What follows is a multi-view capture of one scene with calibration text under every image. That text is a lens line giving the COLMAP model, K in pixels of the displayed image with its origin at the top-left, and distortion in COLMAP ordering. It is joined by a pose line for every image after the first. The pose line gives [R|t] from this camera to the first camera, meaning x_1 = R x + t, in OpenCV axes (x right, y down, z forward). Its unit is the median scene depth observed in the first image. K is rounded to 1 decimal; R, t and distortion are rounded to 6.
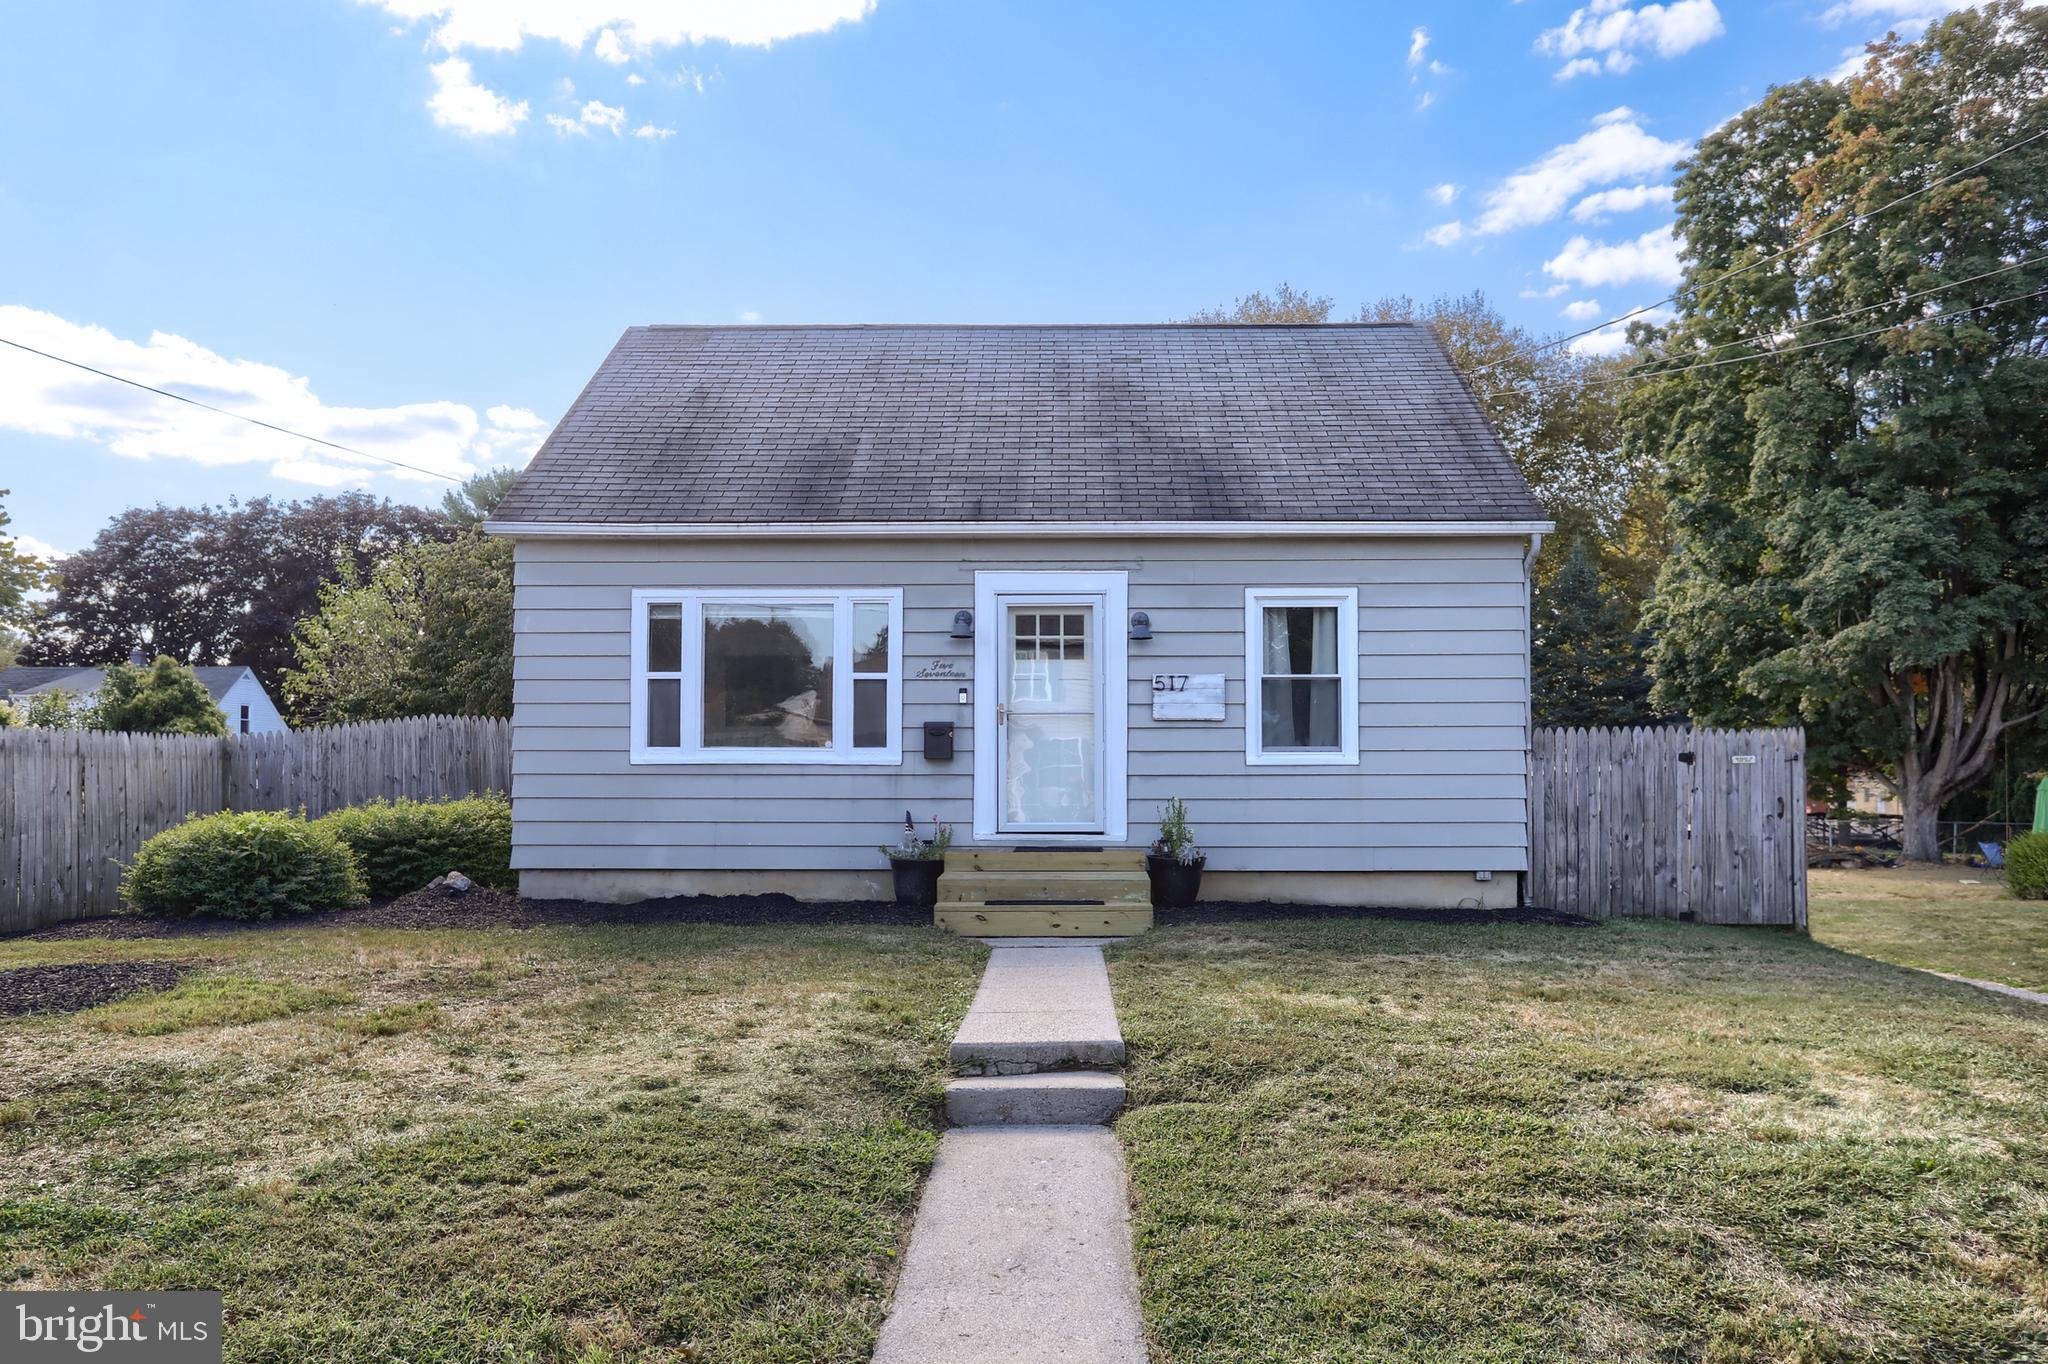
lens RADIAL K [[1496.2, 0, 1064.0], [0, 1496.2, 687.1], [0, 0, 1]] dist [-0.004048, 0.005653]
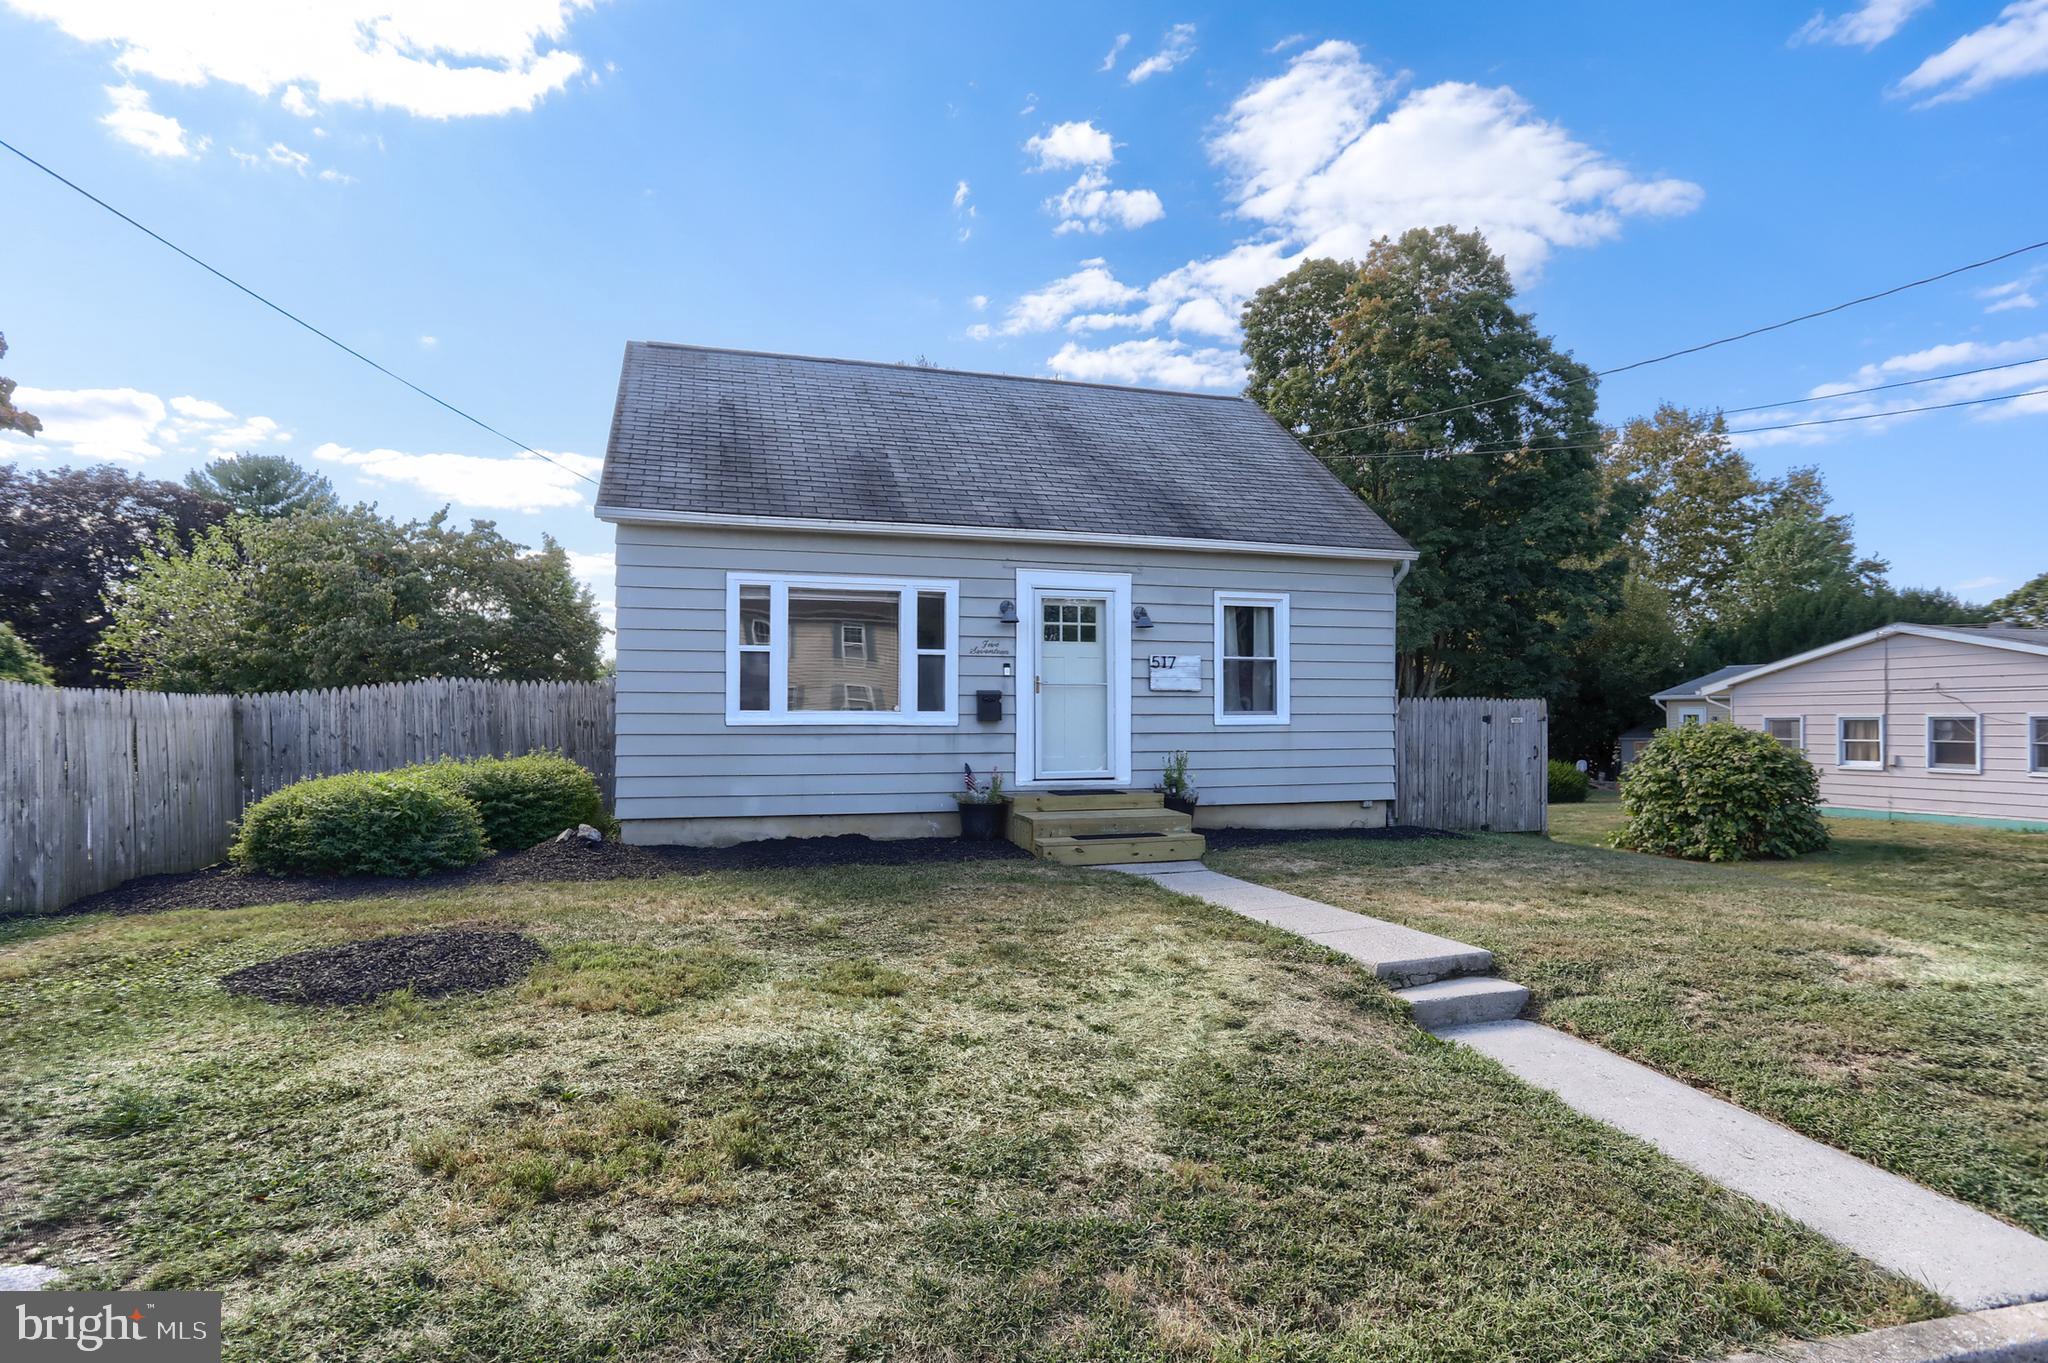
lens RADIAL K [[1105.1, 0, 1074.5], [0, 1105.1, 680.0], [0, 0, 1]] dist [-0.050951, 0.023521]
pose [[0.946433, 0.010742, 0.322722, -0.307634], [-0.017674, 0.999672, 0.018556, -0.003484], [-0.322416, -0.023266, 0.946312, 0.119333]]
